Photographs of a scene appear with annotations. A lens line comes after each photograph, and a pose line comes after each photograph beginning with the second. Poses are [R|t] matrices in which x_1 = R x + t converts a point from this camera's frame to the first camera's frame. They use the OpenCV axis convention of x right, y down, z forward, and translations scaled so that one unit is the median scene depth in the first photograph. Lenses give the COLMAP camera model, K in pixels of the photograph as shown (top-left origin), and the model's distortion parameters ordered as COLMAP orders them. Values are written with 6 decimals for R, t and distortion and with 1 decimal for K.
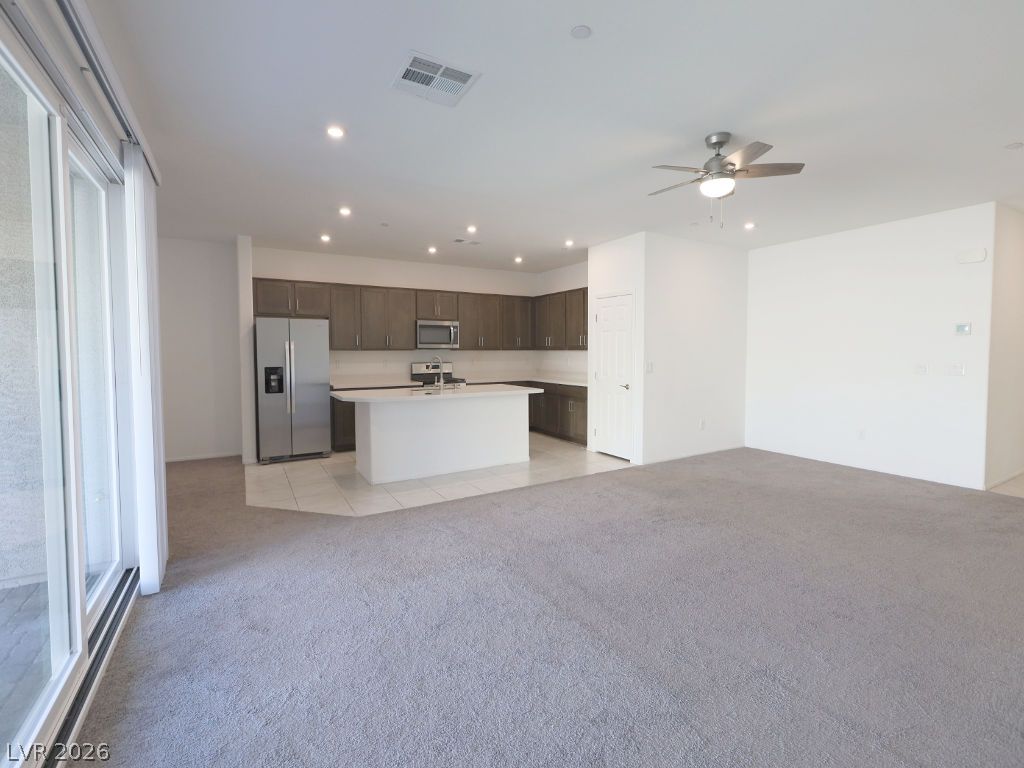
lens RADIAL K [[457.8, 0, 525.5], [0, 457.8, 361.0], [0, 0, 1]] dist [-0.011486, 0.002744]
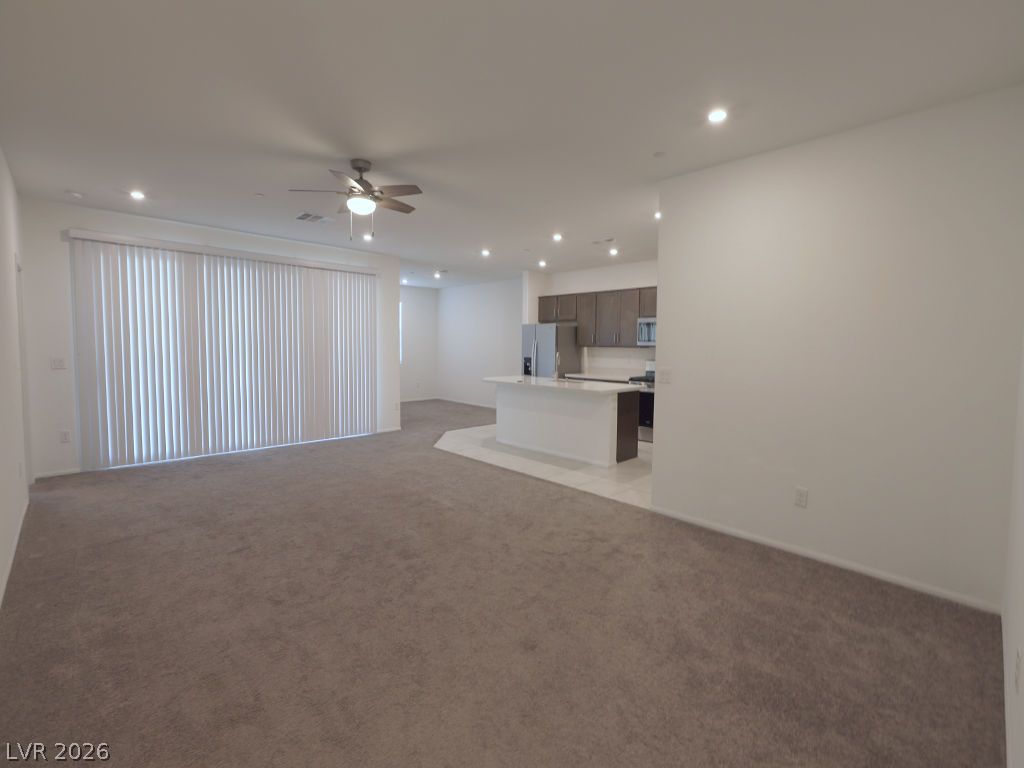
lens RADIAL K [[457.8, 0, 508.4], [0, 457.8, 378.3], [0, 0, 1]] dist [-0.011486, 0.002744]
pose [[0.197201, 0.080432, -0.977058, 0.937496], [-0.027066, 0.996696, 0.076586, -0.032921], [0.979989, 0.011342, 0.198726, 0.661566]]
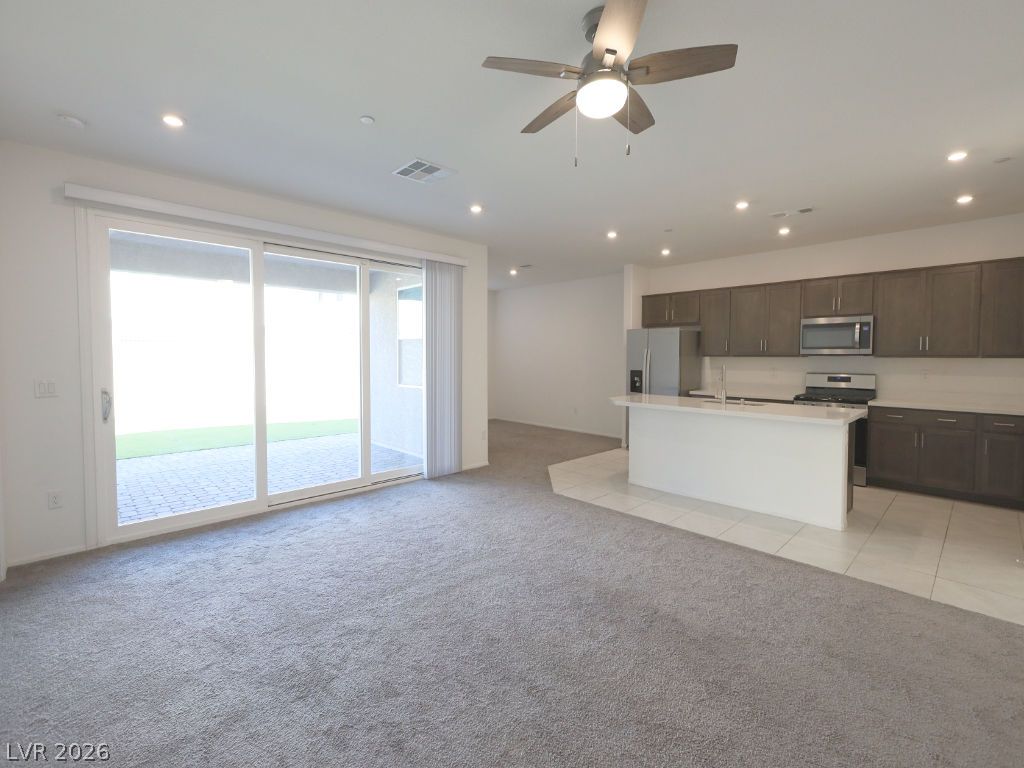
lens RADIAL K [[457.8, 0, 504.2], [0, 457.8, 378.2], [0, 0, 1]] dist [-0.011486, 0.002744]
pose [[0.194136, 0.055738, -0.979390, 0.579137], [-0.017169, 0.998425, 0.053418, -0.025531], [0.980824, 0.006445, 0.194787, 0.439620]]
